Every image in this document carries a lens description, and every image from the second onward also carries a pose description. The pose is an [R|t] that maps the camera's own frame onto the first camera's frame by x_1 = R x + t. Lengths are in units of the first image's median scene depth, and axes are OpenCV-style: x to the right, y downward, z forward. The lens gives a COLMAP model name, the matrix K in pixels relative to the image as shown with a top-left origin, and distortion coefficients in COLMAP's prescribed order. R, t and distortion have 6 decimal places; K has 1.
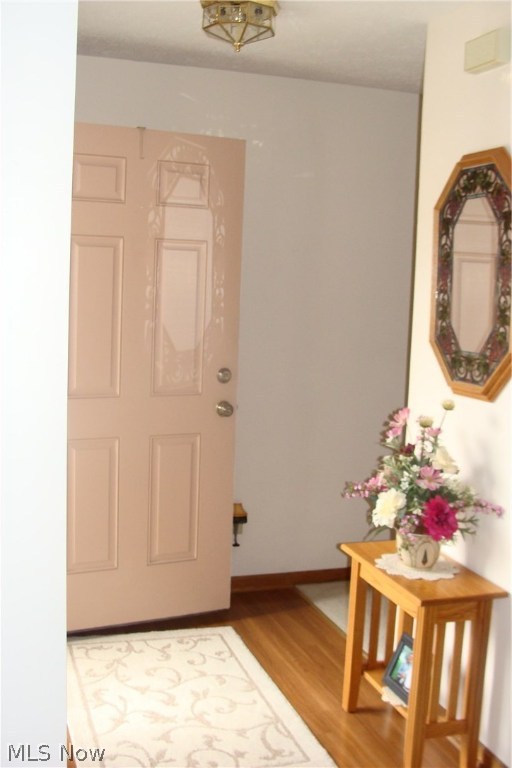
lens RADIAL K [[856.5, 0, 256.0], [0, 856.5, 384.0], [0, 0, 1]] dist [-0.202648, 0.243622]
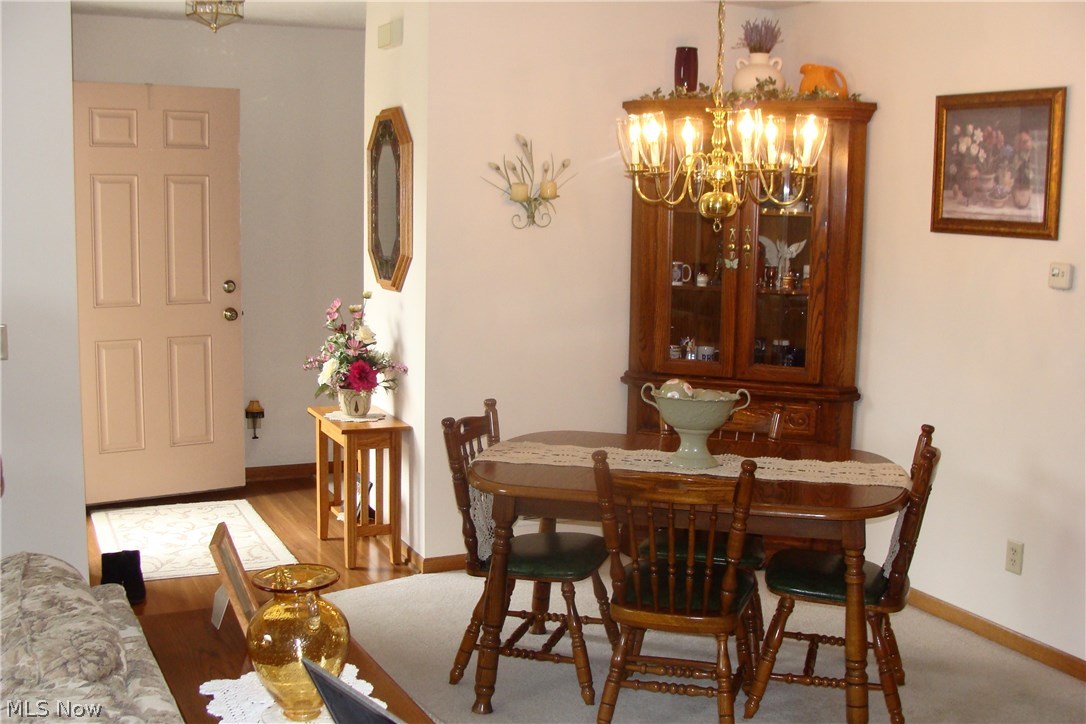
lens RADIAL K [[1211.1, 0, 547.3], [0, 1211.1, 383.0], [0, 0, 1]] dist [-0.202648, 0.243622]
pose [[0.992903, -0.037198, 0.112963, 0.264104], [0.032510, 0.998543, 0.043066, 0.084578], [-0.114401, -0.039088, 0.992665, -0.896712]]
